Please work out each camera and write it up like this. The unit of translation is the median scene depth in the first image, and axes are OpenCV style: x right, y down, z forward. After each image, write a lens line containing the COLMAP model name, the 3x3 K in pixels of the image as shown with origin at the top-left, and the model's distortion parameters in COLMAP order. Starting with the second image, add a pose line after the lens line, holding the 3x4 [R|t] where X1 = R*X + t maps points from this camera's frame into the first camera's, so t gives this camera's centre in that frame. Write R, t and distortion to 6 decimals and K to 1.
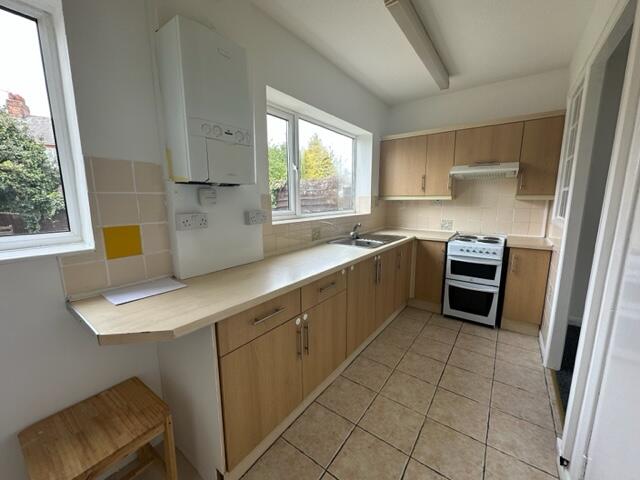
lens RADIAL K [[255.1, 0, 320.0], [0, 255.1, 240.0], [0, 0, 1]] dist [-0.002370, -0.000034]
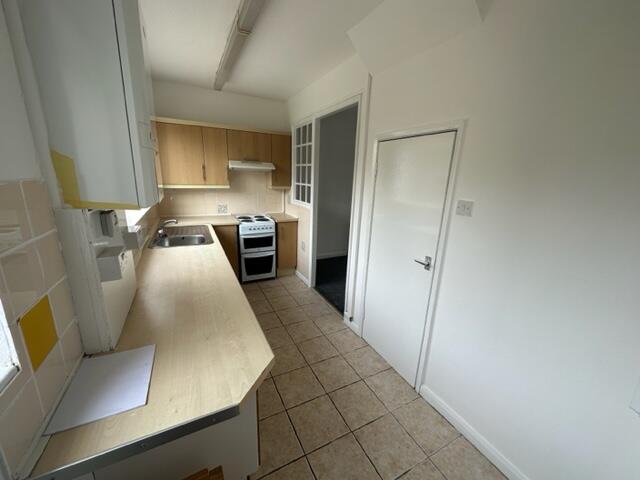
lens RADIAL K [[255.1, 0, 320.0], [0, 255.1, 240.0], [0, 0, 1]] dist [-0.002370, -0.000034]
pose [[0.443001, -0.204891, 0.872794, -0.443769], [0.104380, 0.978701, 0.176773, -0.102988], [-0.890424, 0.012792, 0.454952, 0.101812]]
